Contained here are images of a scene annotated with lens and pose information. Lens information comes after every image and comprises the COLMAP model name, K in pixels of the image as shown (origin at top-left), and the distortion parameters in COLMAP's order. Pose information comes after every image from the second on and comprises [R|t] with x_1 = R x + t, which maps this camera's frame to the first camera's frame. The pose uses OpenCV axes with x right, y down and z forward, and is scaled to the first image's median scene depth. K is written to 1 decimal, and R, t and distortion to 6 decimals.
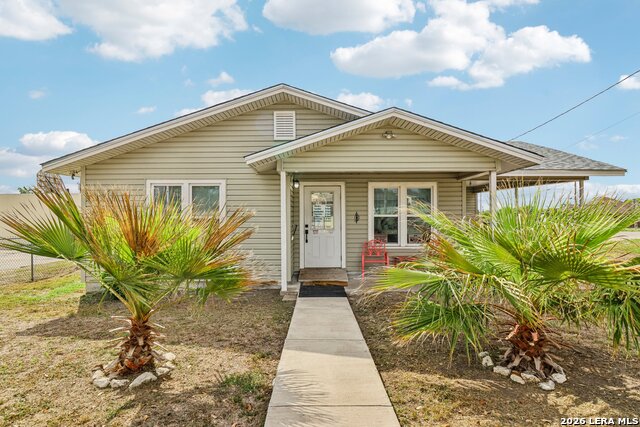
lens RADIAL K [[381.9, 0, 320.0], [0, 381.9, 213.5], [0, 0, 1]] dist [0.003870, 0.000297]
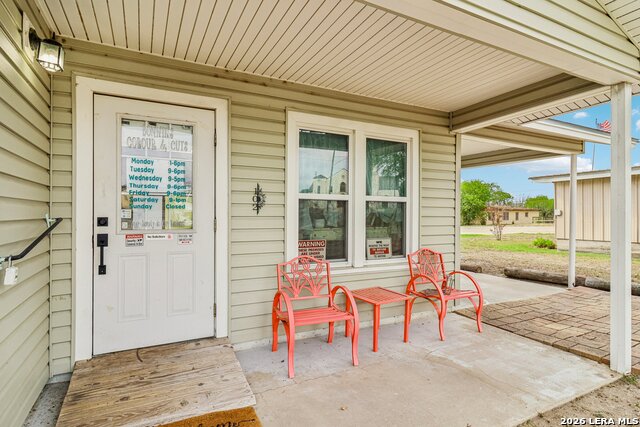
lens RADIAL K [[346.6, 0, 320.0], [0, 346.6, 213.5], [0, 0, 1]] dist [0.001015, 0.000555]
pose [[0.881168, 0.008857, 0.472721, -0.012283], [-0.012819, 0.999905, 0.005161, 0.022575], [-0.472630, -0.010607, 0.881197, 0.667253]]
